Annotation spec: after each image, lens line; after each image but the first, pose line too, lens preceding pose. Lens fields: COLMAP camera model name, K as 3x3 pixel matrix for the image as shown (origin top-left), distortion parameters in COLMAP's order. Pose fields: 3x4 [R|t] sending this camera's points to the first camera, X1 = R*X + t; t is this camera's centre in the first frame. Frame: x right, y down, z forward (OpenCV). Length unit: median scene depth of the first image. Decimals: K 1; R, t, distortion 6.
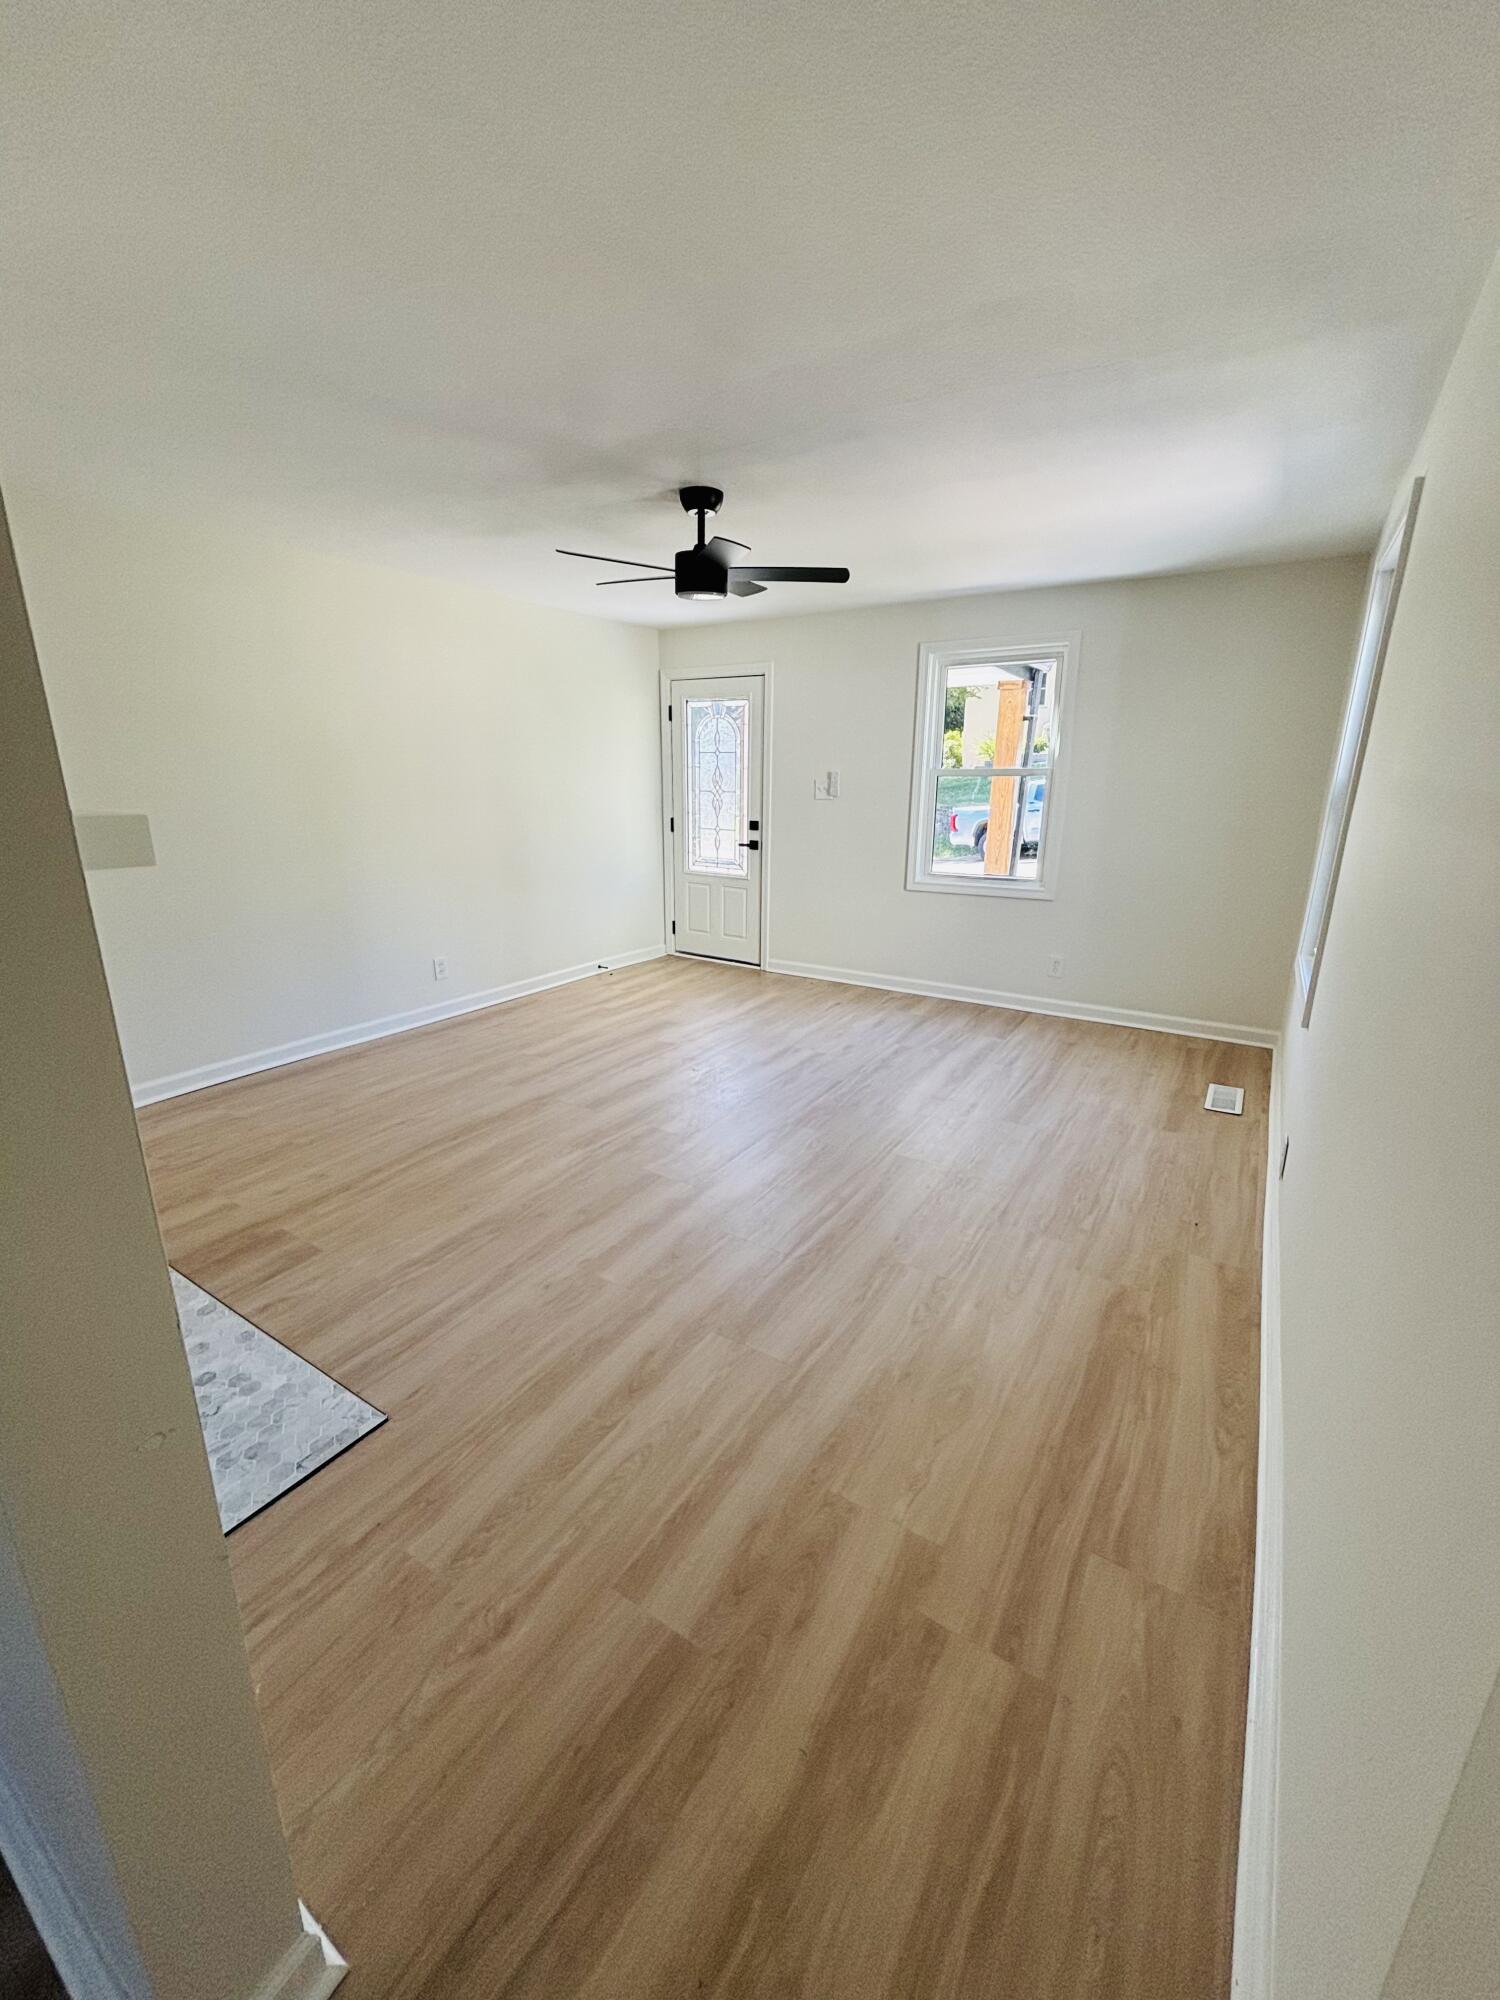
lens RADIAL K [[804.9, 0, 747.8], [0, 804.9, 1004.2], [0, 0, 1]] dist [0.013732, -0.000108]
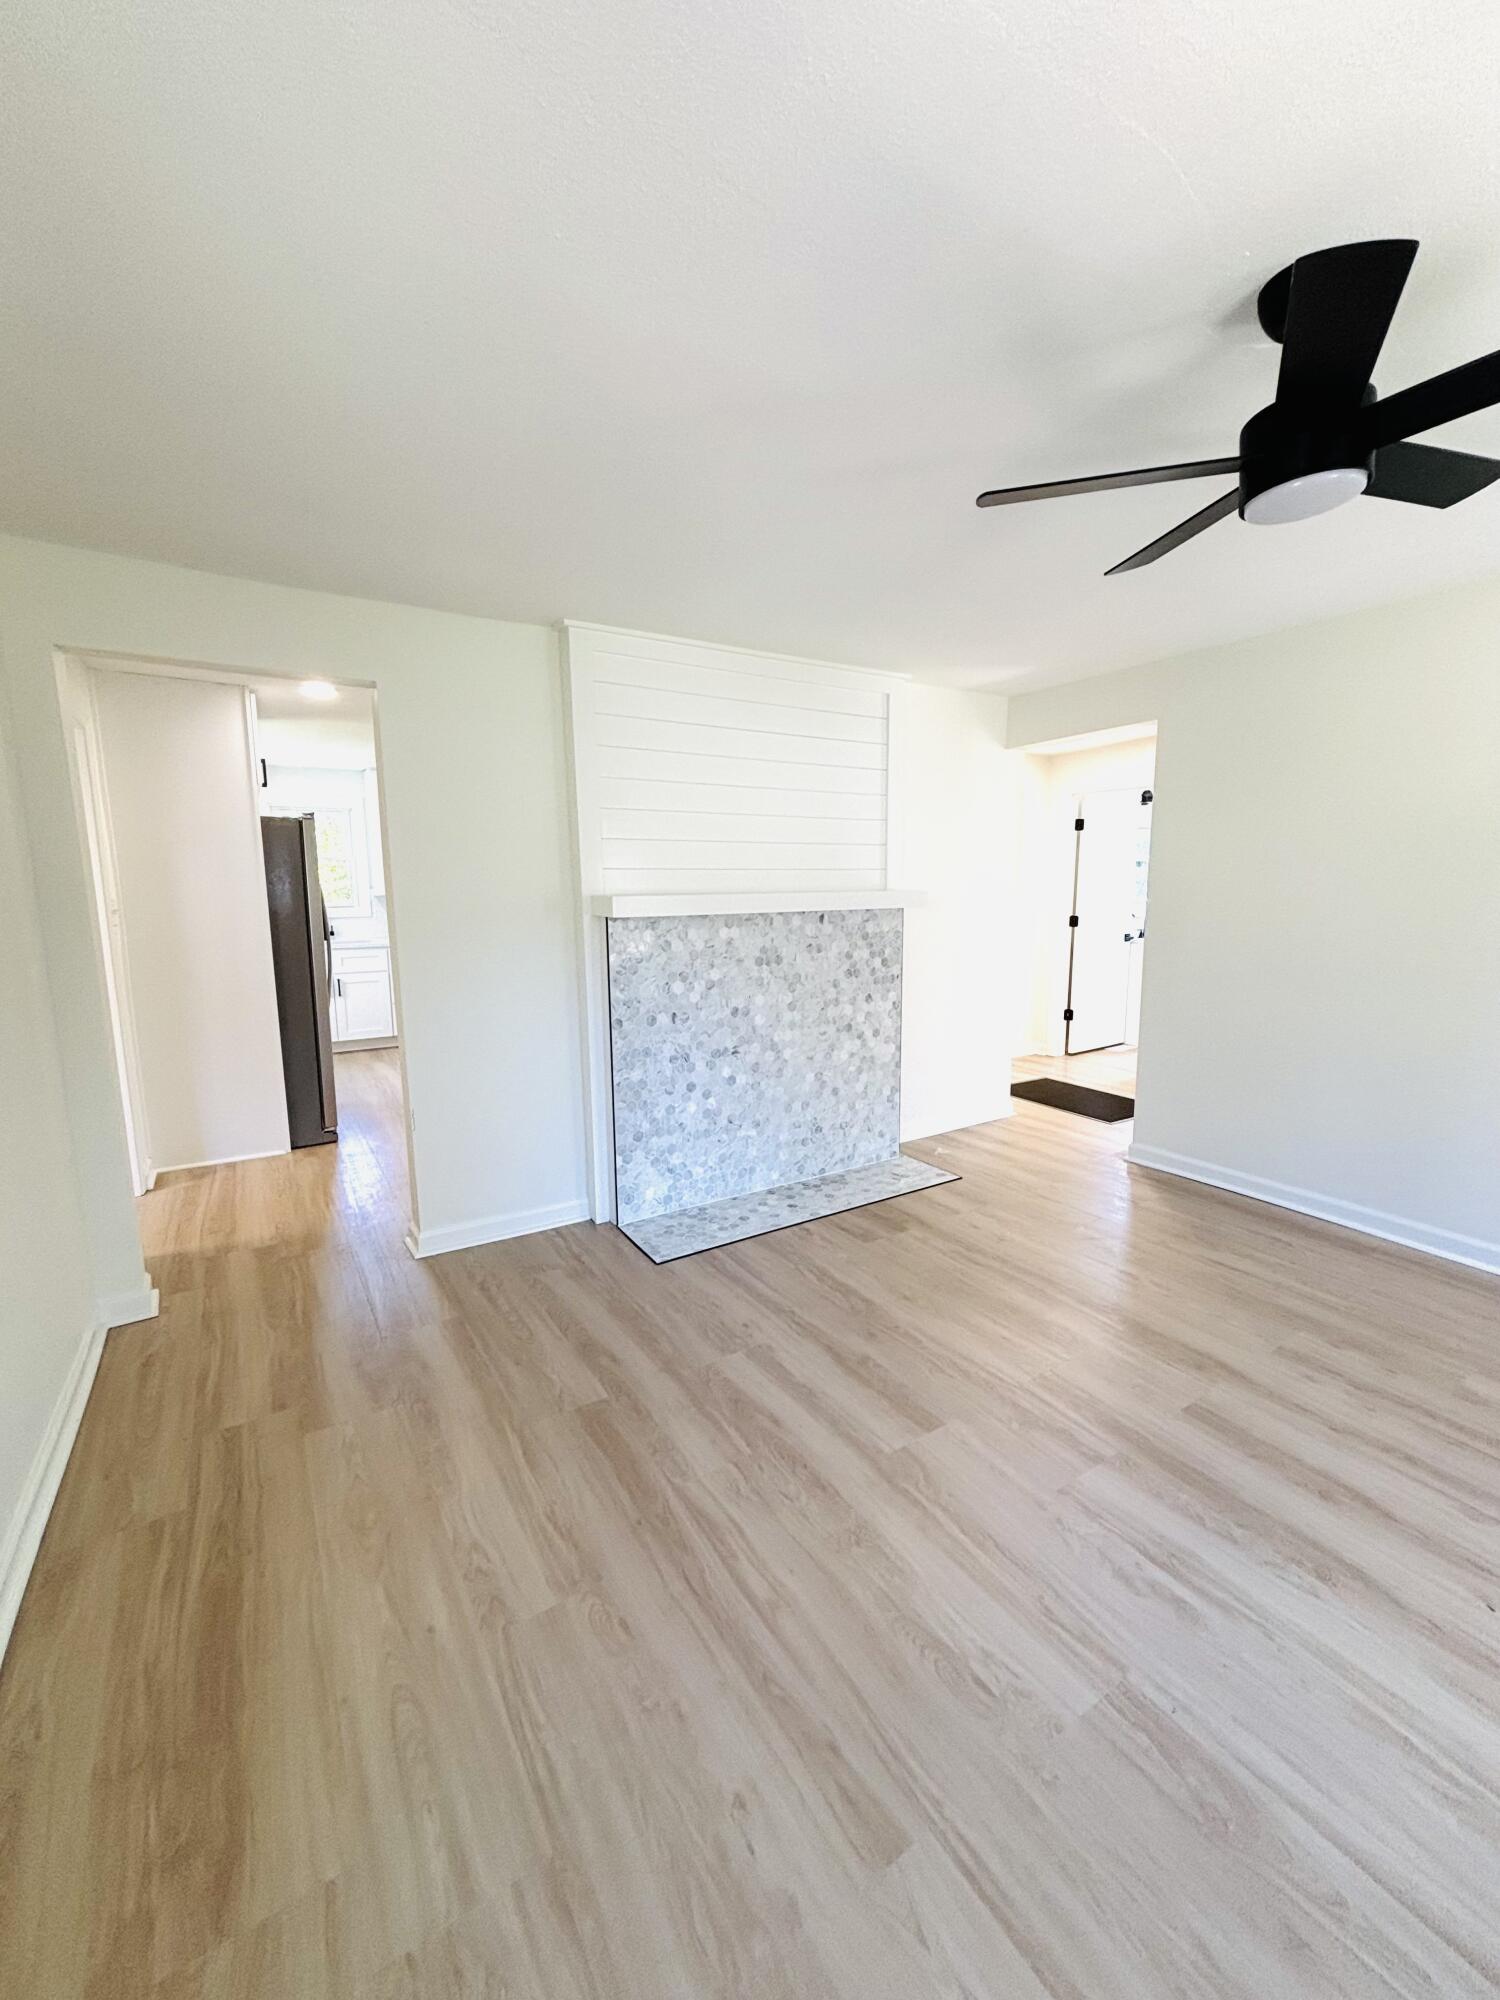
lens RADIAL K [[804.9, 0, 747.8], [0, 804.9, 1004.2], [0, 0, 1]] dist [0.013732, -0.000108]
pose [[-0.427111, 0.137578, -0.893671, 0.399431], [-0.245357, 0.933639, 0.260994, -0.207807], [0.870274, 0.330742, -0.365012, 0.734953]]
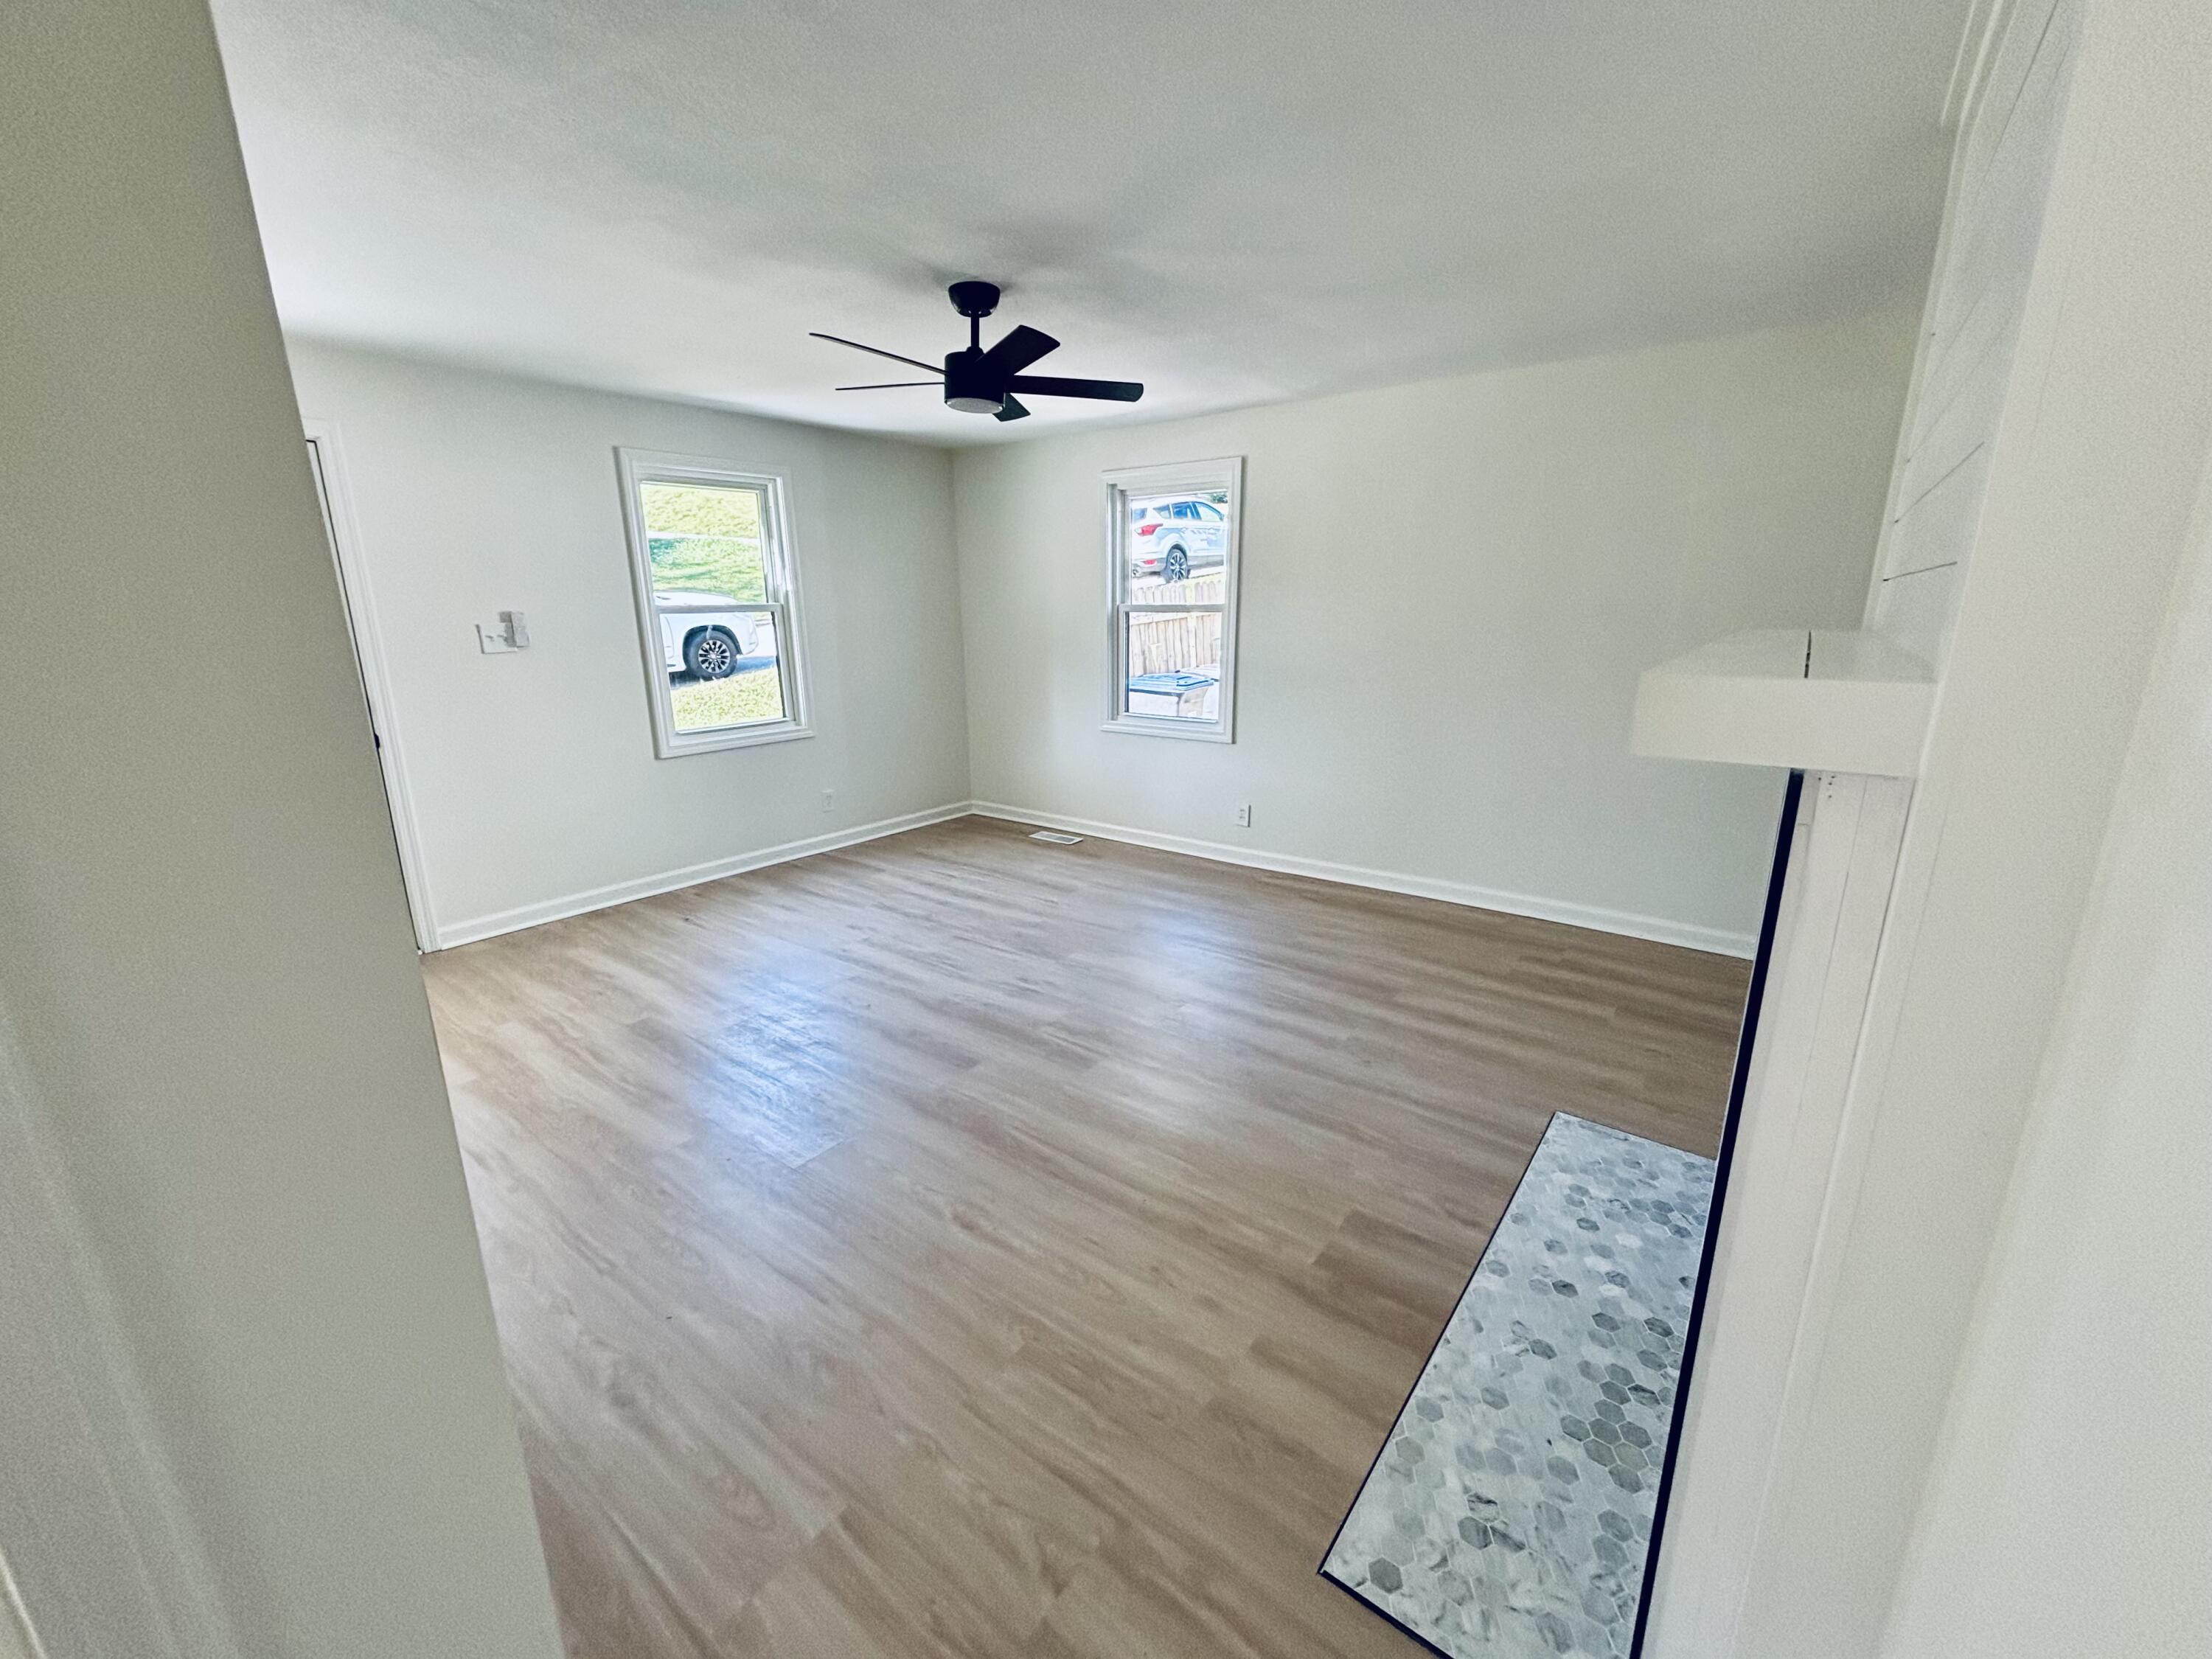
lens RADIAL K [[898.8, 0, 1106.0], [0, 898.8, 829.5], [0, 0, 1]] dist [-0.003745, 0.003637]
pose [[0.079010, -0.246833, 0.965832, -0.806880], [0.287138, 0.933434, 0.215064, -0.184504], [-0.954625, 0.260335, 0.144626, 0.628496]]
